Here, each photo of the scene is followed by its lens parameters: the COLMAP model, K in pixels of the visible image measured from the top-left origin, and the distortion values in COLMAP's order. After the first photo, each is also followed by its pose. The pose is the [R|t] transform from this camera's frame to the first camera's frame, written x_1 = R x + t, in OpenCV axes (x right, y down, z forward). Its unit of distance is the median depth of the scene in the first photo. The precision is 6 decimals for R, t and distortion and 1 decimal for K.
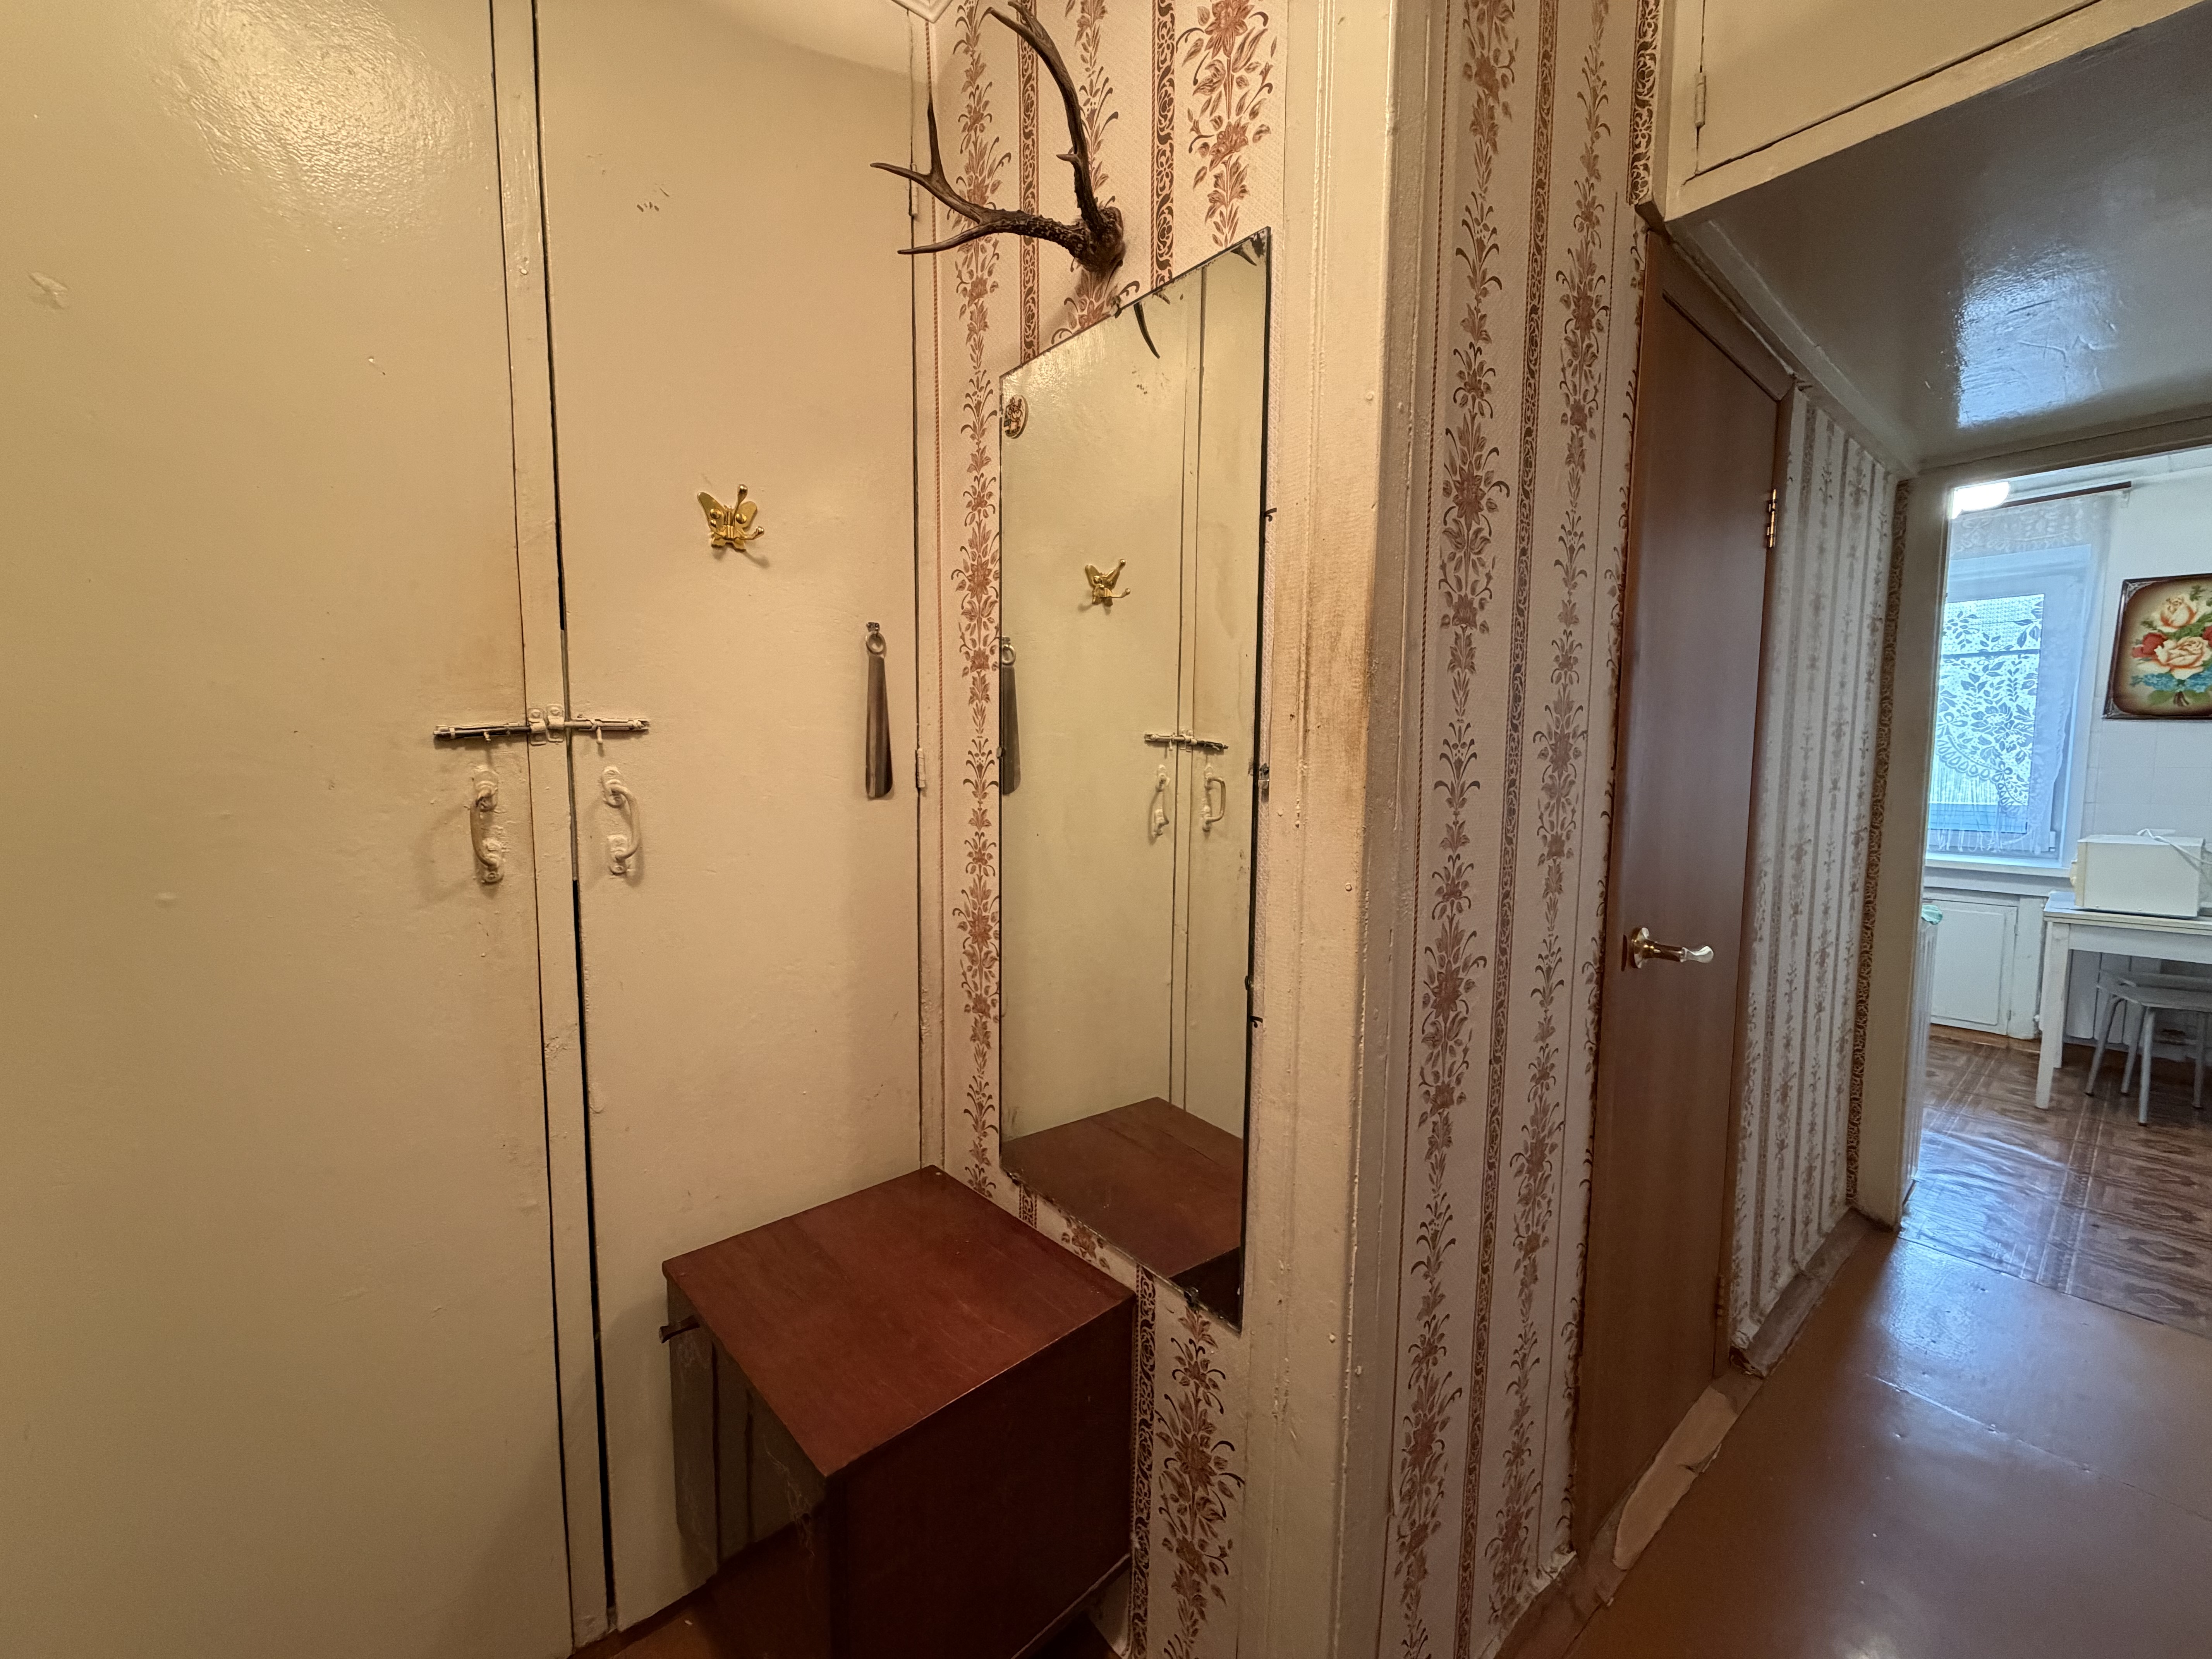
lens RADIAL K [[878.4, 0, 1100.8], [0, 878.4, 828.7], [0, 0, 1]] dist [-0.000375, -0.000349]
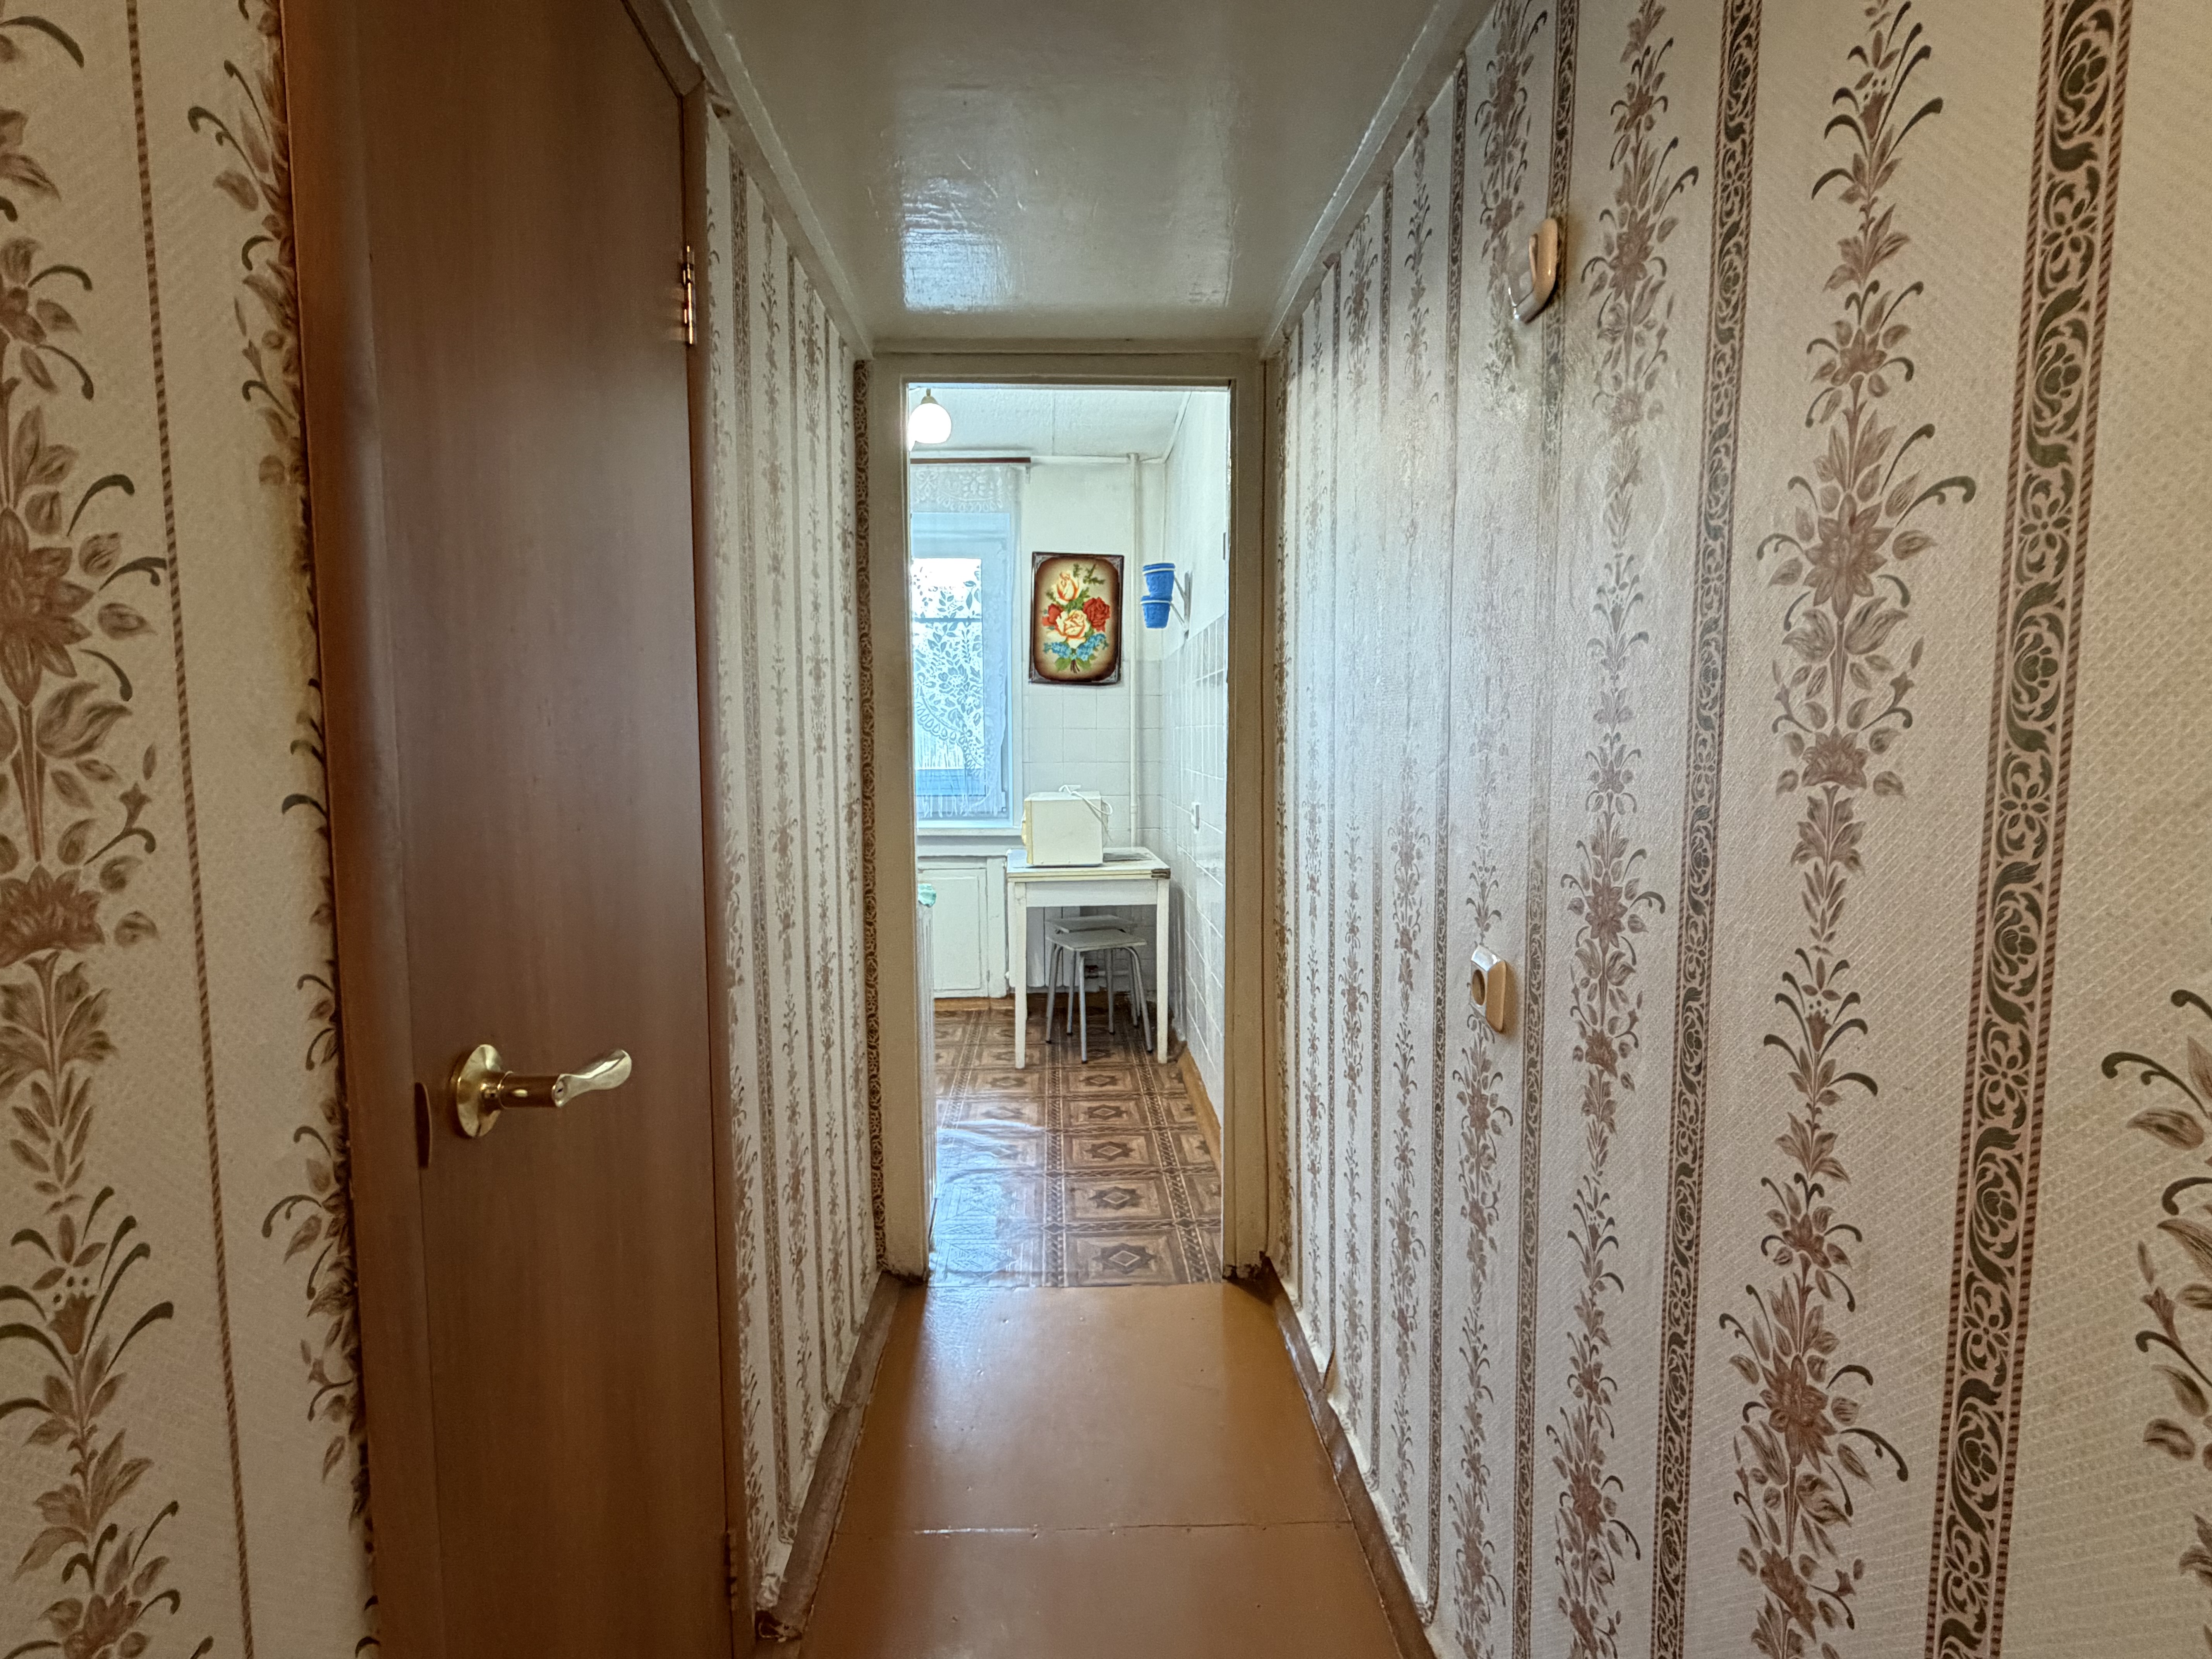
lens RADIAL K [[1089.6, 0, 1100.7], [0, 1089.6, 831.4], [0, 0, 1]] dist [-0.005715, 0.000631]
pose [[0.598321, -0.077953, 0.797455, 0.276555], [0.069800, 0.996544, 0.045044, -0.000756], [-0.798210, 0.028712, 0.601694, 0.300155]]
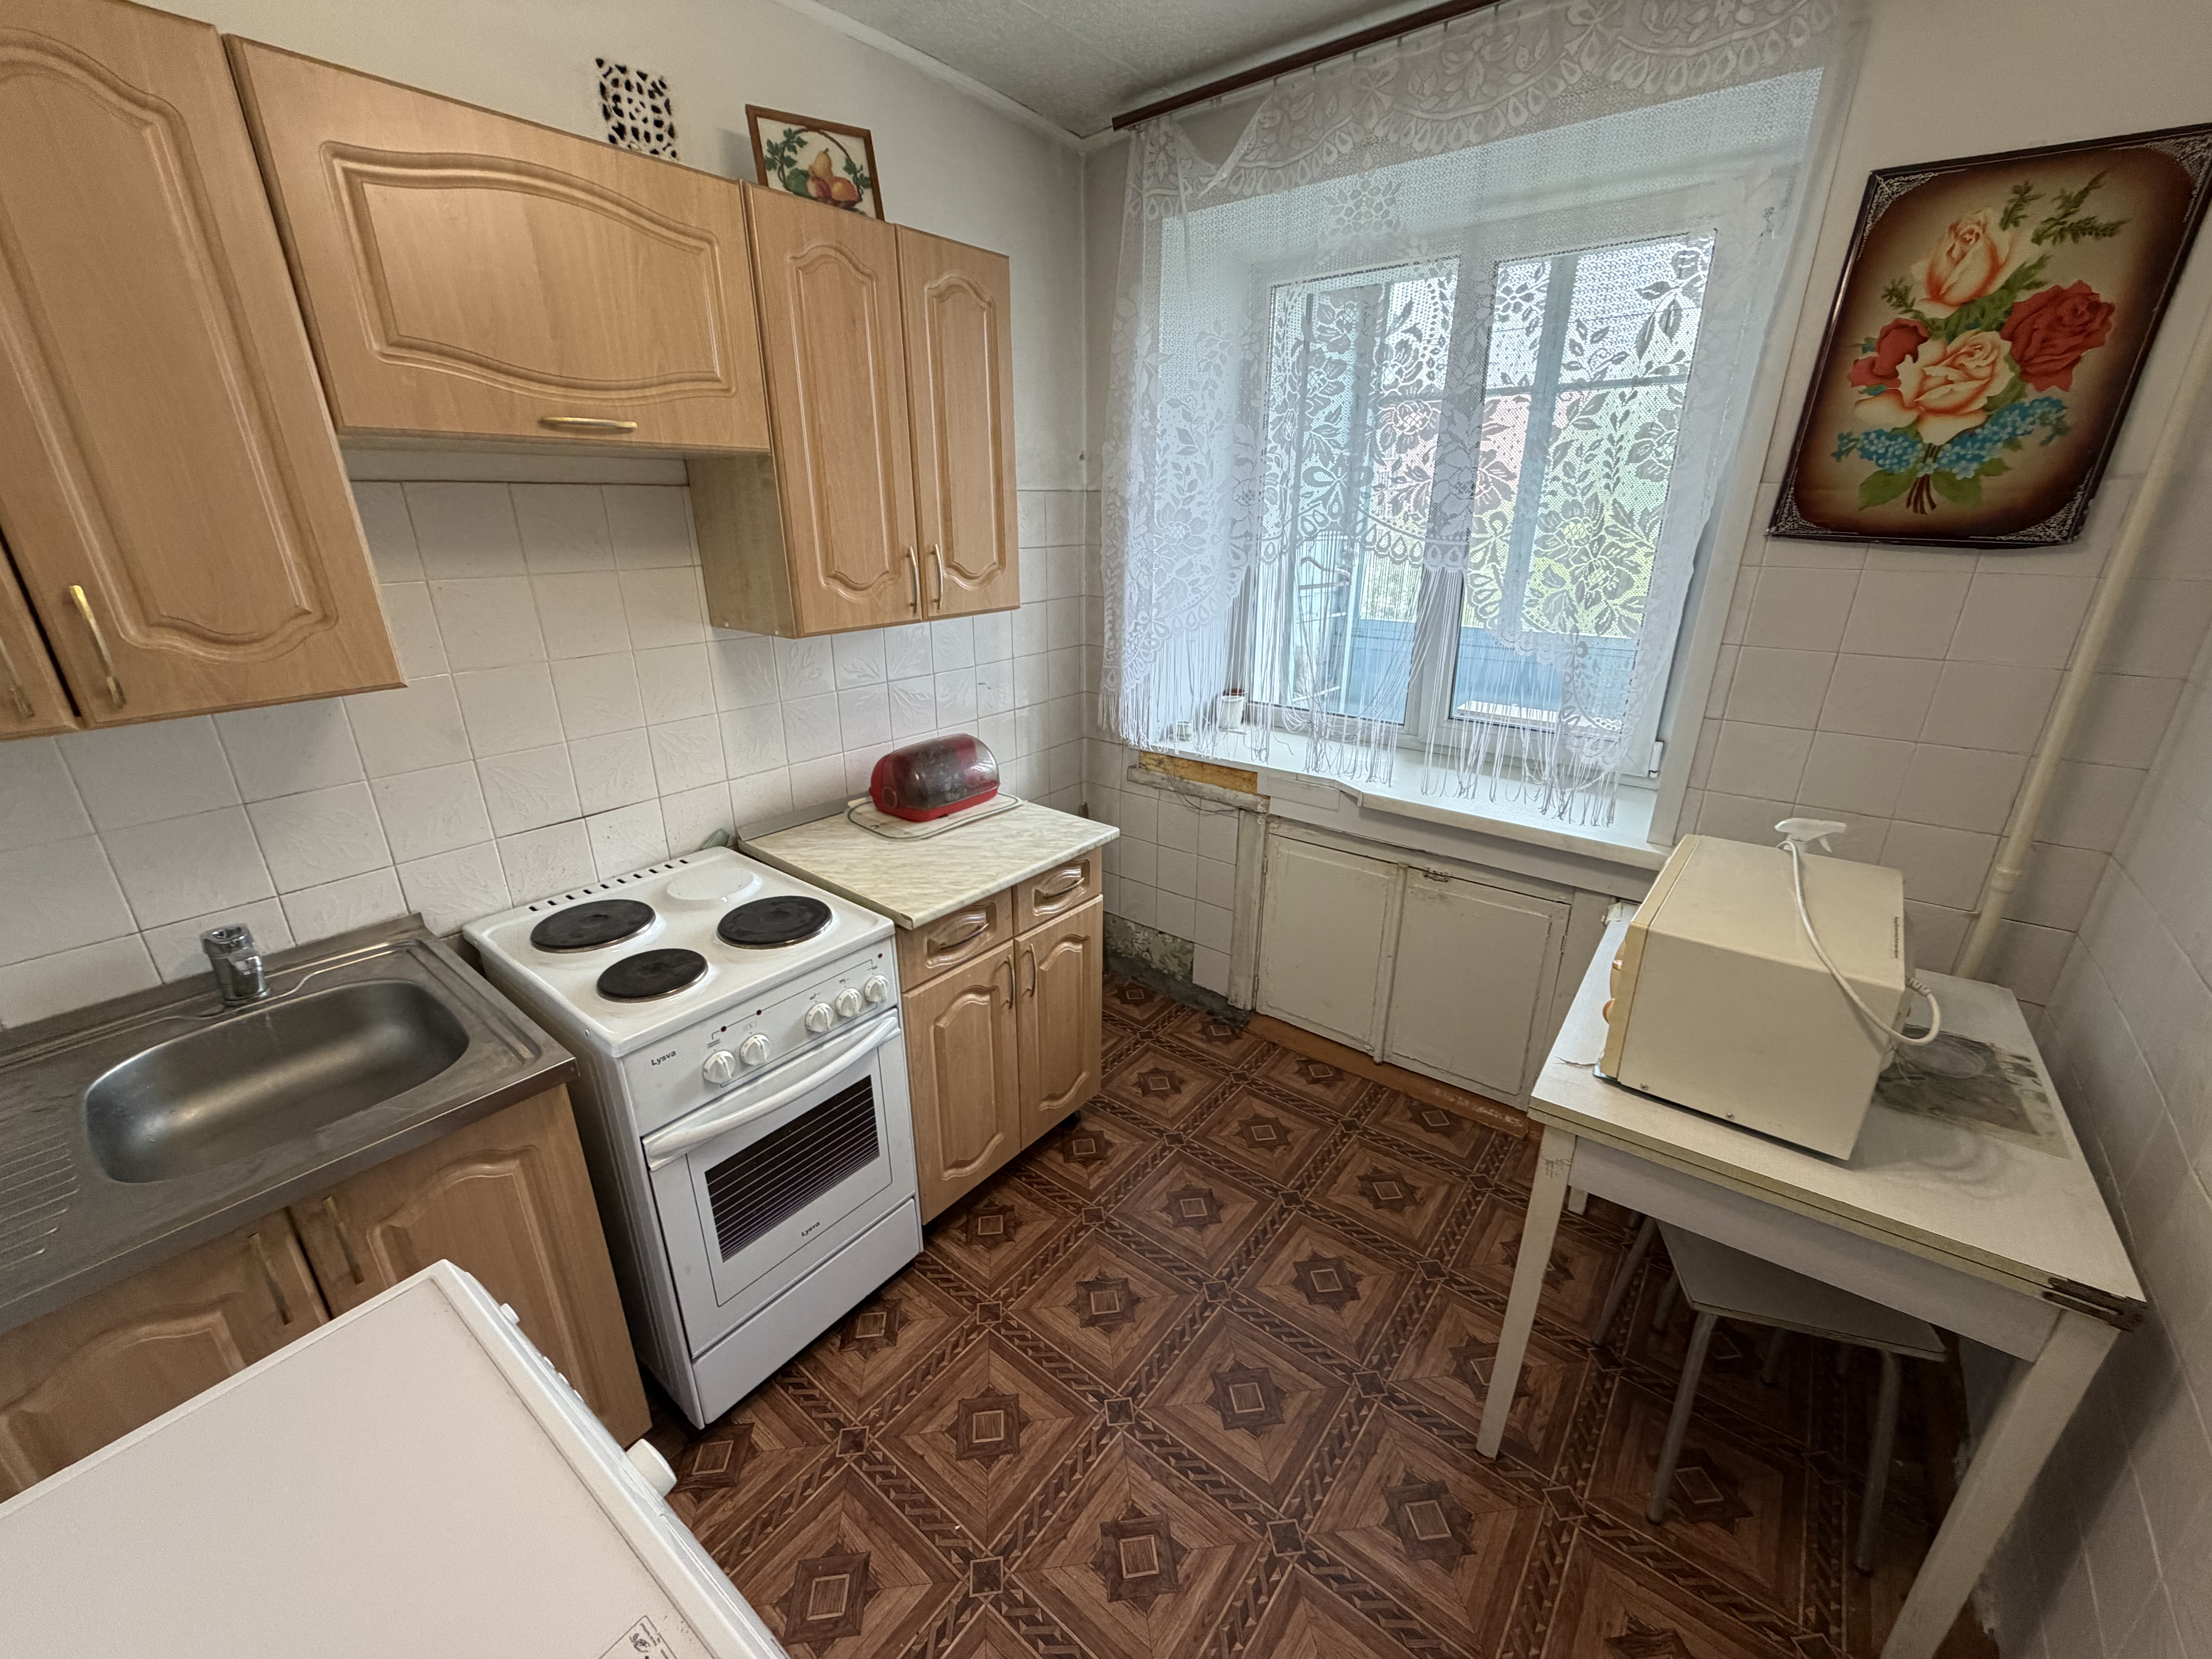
lens RADIAL K [[878.4, 0, 1099.0], [0, 878.4, 825.0], [0, 0, 1]] dist [-0.000375, -0.000349]
pose [[0.978593, -0.081181, 0.189119, 1.429785], [0.026529, 0.961008, 0.275246, -0.232479], [-0.204090, -0.264337, 0.942589, 1.220692]]
